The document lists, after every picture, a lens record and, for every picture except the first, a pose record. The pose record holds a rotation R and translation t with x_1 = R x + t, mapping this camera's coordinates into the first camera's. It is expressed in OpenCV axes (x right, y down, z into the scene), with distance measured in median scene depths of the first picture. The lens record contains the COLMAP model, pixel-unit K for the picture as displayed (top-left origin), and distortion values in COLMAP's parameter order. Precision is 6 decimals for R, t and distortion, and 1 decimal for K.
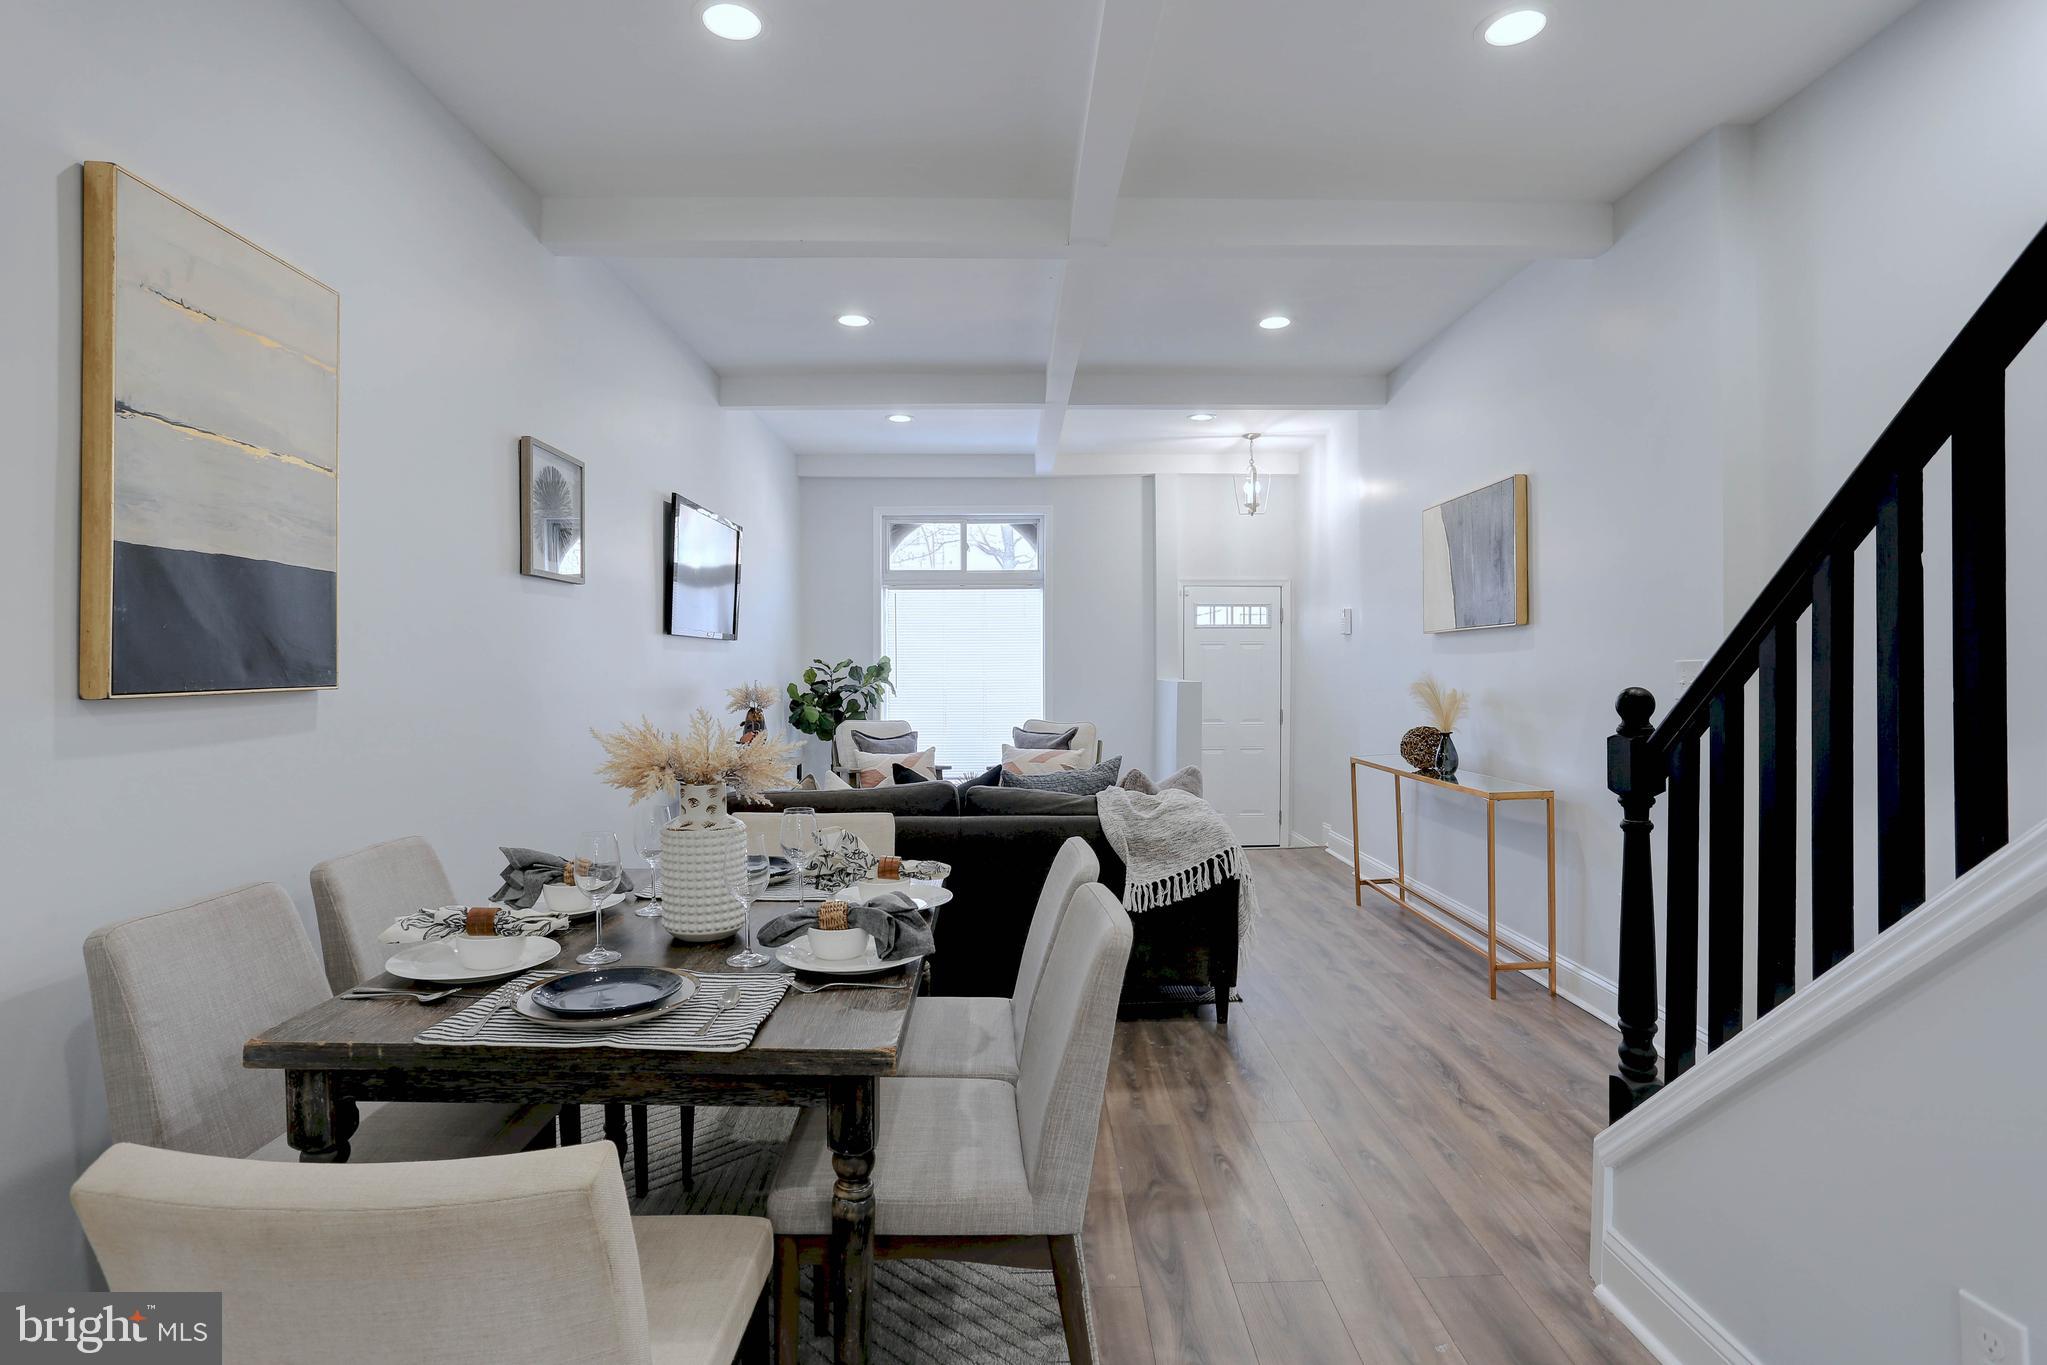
lens RADIAL K [[1021.9, 0, 1006.6], [0, 1021.9, 675.0], [0, 0, 1]] dist [-0.024978, 0.000260]
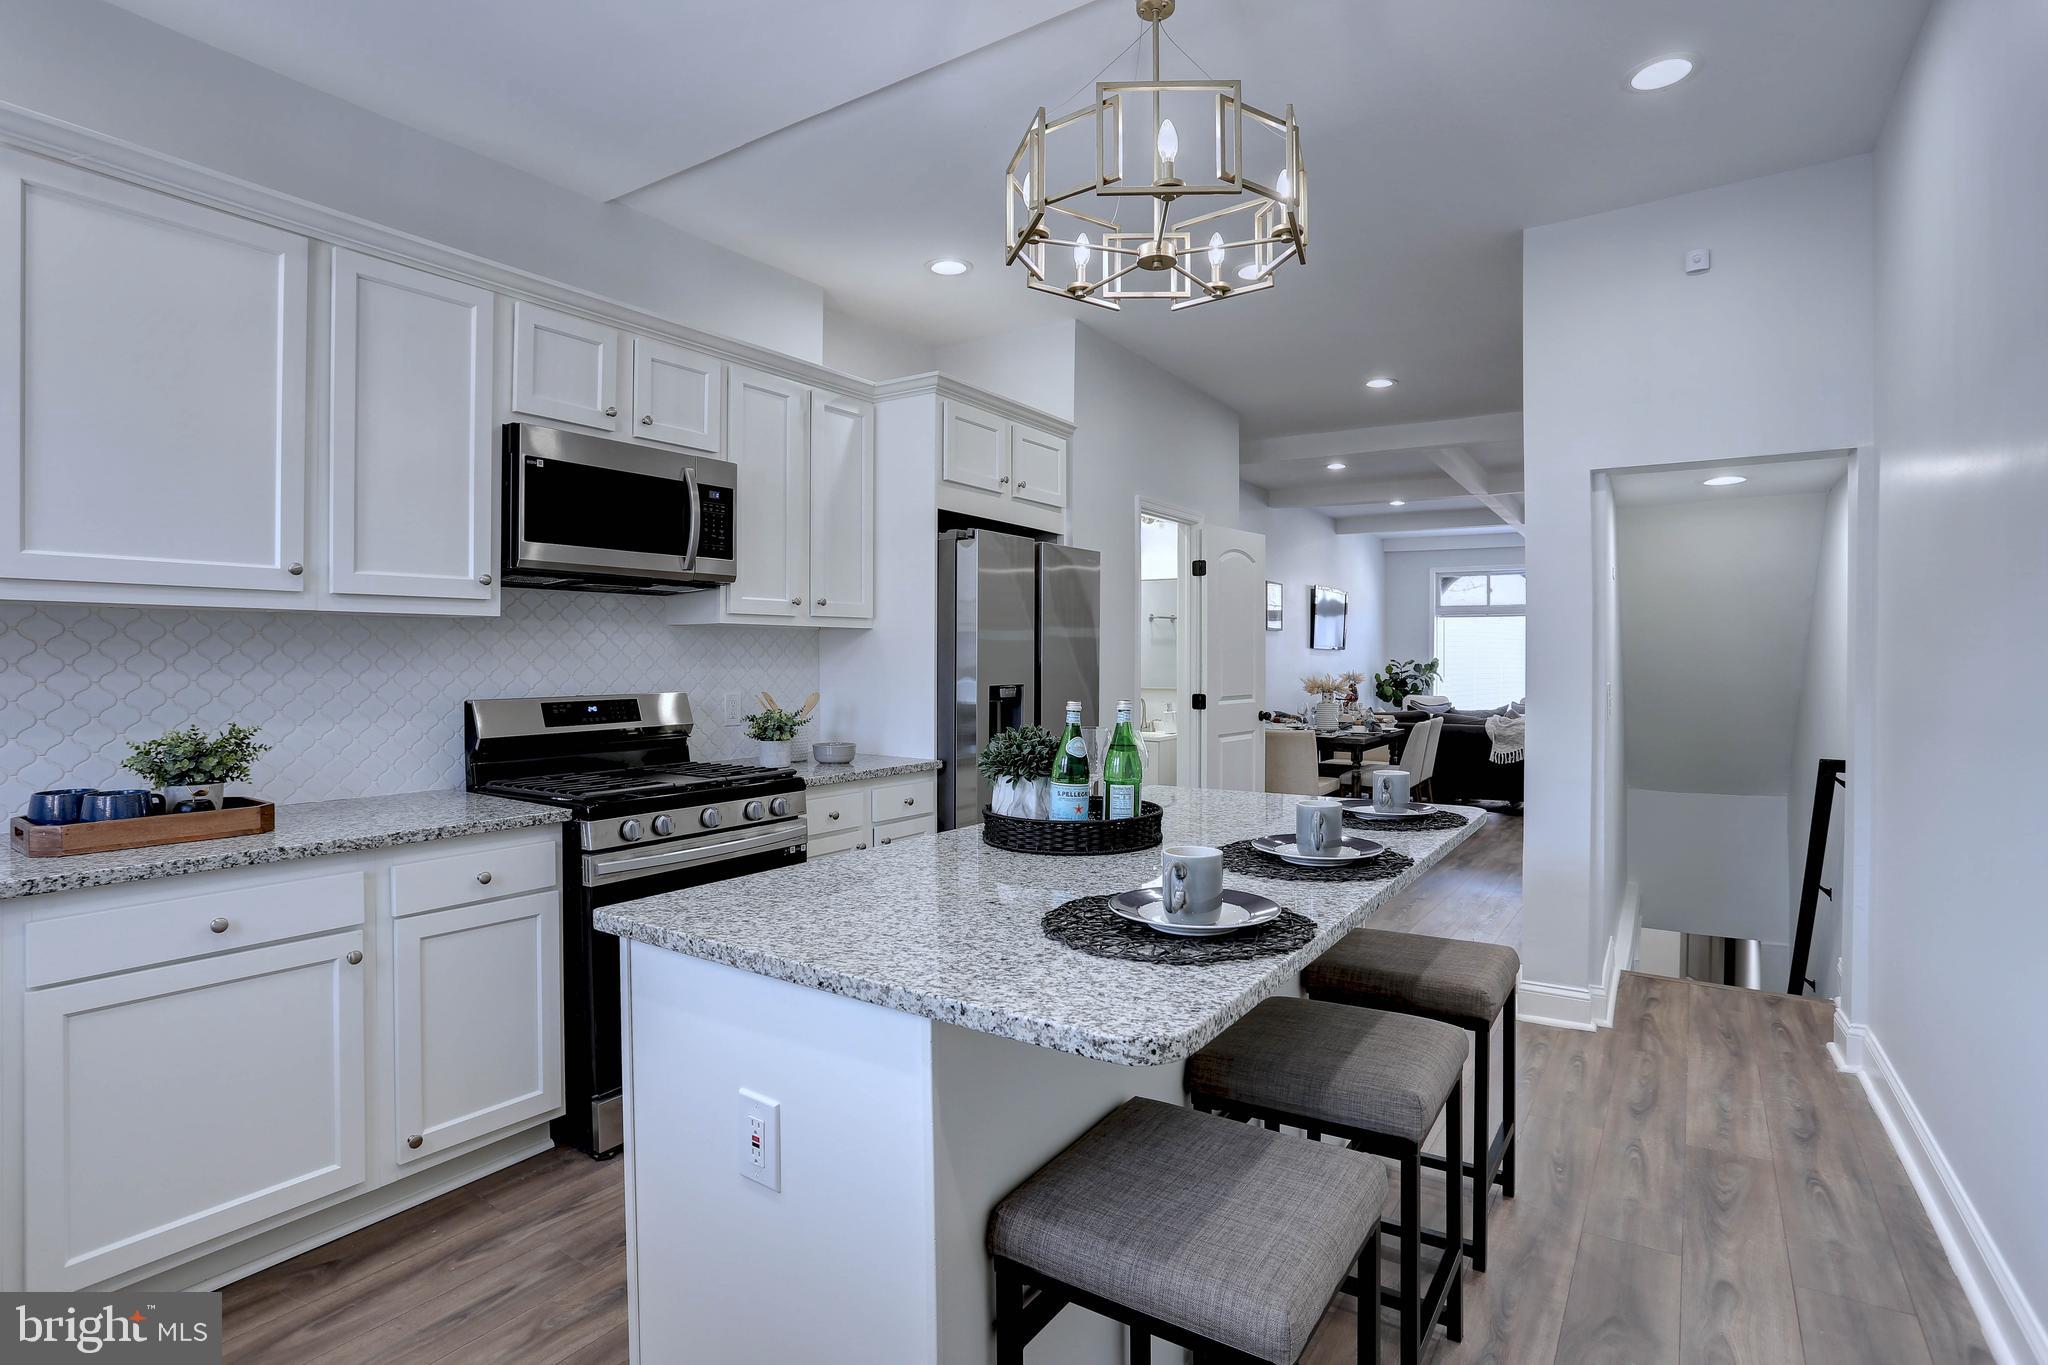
lens RADIAL K [[1002.7, 0, 1023.3], [0, 1002.7, 661.9], [0, 0, 1]] dist [-0.070295, 0.024773]
pose [[0.832718, 0.005344, -0.553672, 0.218036], [-0.010286, 0.999930, -0.005818, 0.004497], [0.553602, 0.010540, 0.832715, -0.727497]]
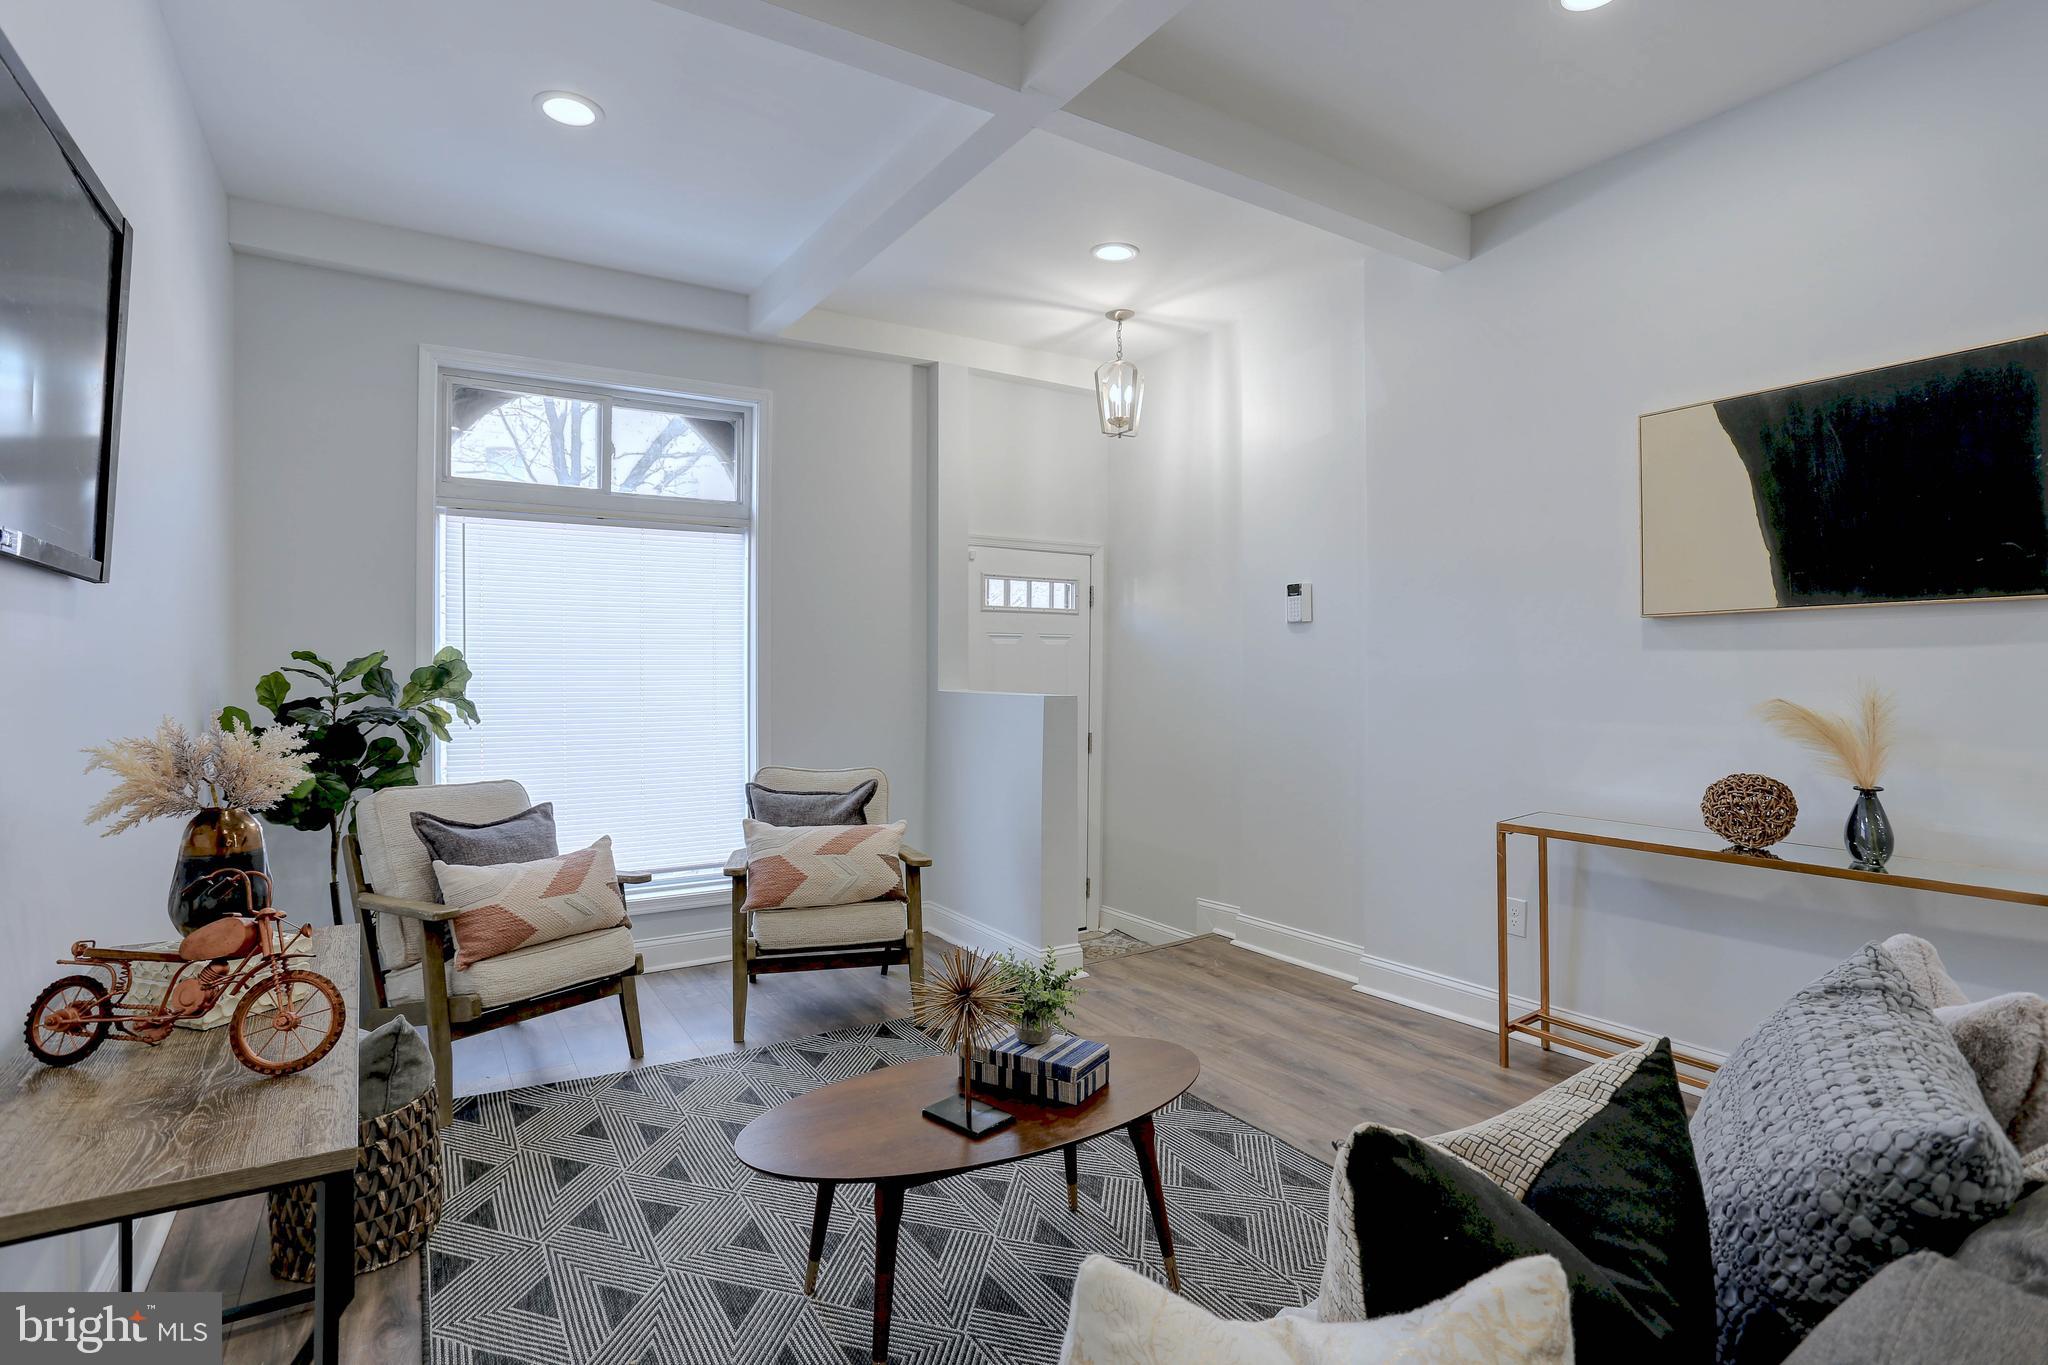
lens RADIAL K [[1045.7, 0, 1030.7], [0, 1045.7, 663.6], [0, 0, 1]] dist [-0.047305, 0.000318]
pose [[0.848752, 0.006960, 0.528746, -0.143728], [-0.000291, 0.999919, -0.012696, -0.004585], [-0.528791, 0.010622, 0.848685, 0.436396]]
